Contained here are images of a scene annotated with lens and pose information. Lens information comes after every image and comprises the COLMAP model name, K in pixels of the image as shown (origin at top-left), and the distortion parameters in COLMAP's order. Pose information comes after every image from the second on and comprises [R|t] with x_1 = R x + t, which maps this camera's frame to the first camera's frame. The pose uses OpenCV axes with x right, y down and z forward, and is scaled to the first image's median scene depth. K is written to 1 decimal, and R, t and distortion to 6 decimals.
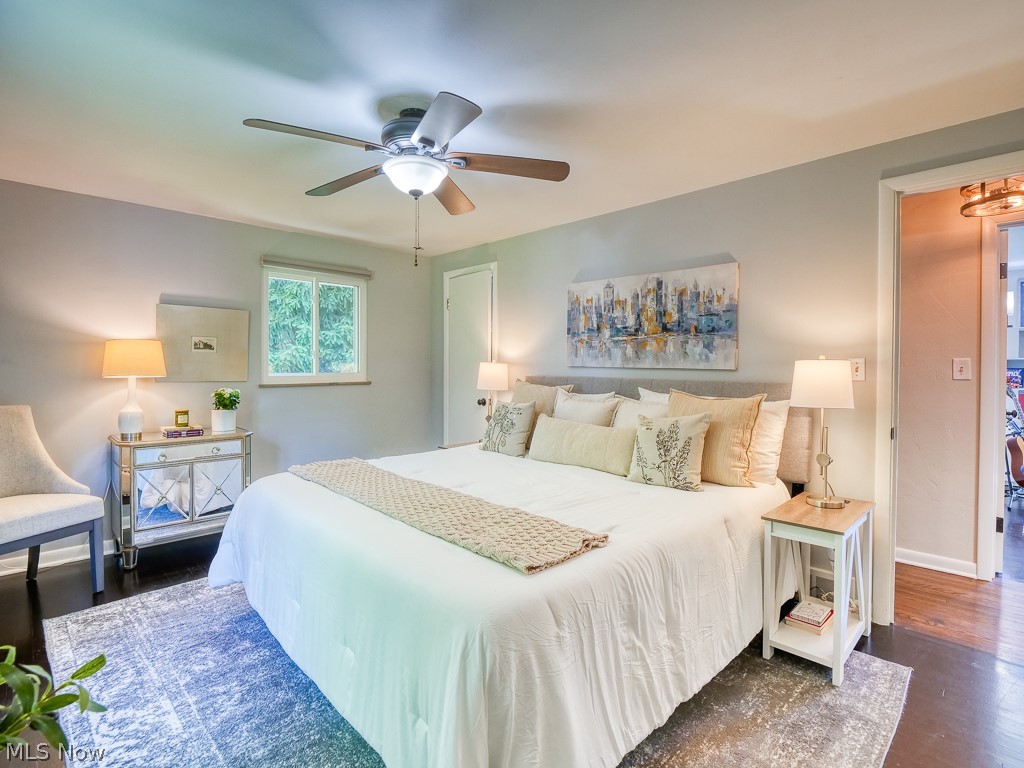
lens RADIAL K [[502.3, 0, 513.3], [0, 502.3, 381.9], [0, 0, 1]] dist [-0.013488, -0.001937]
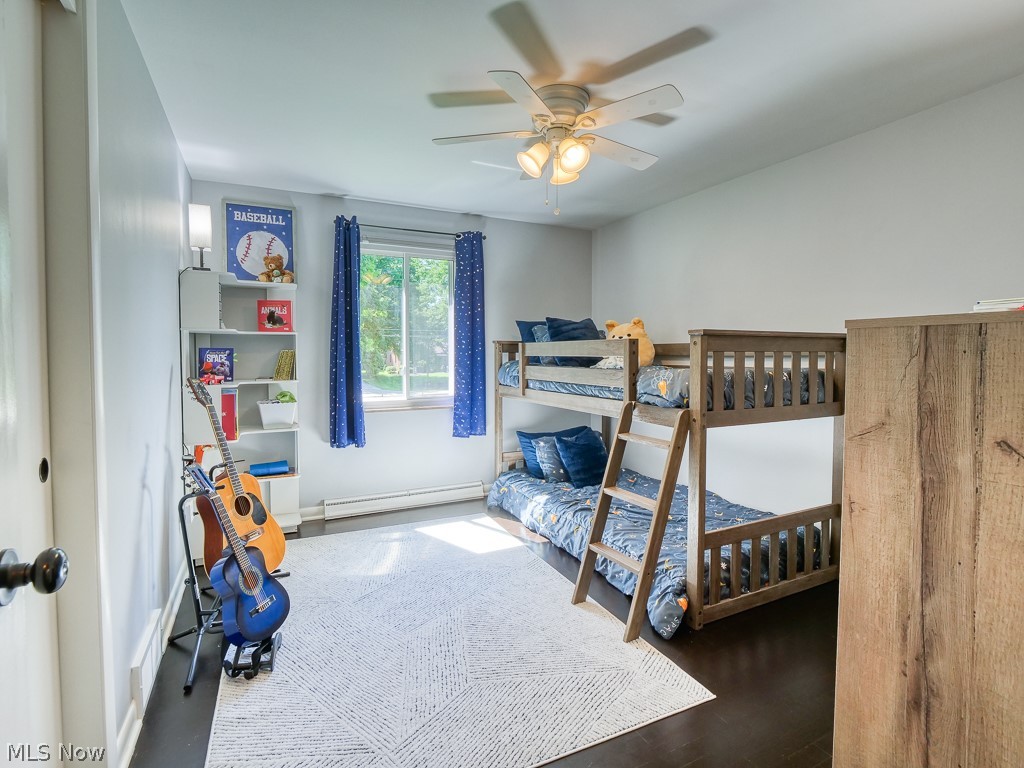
lens RADIAL K [[502.3, 0, 512.7], [0, 502.3, 378.1], [0, 0, 1]] dist [-0.013488, -0.001937]
pose [[0.302678, -0.030394, 0.952608, 0.572499], [0.011828, 0.999534, 0.028133, -0.005316], [-0.953019, 0.002752, 0.302897, 0.505650]]
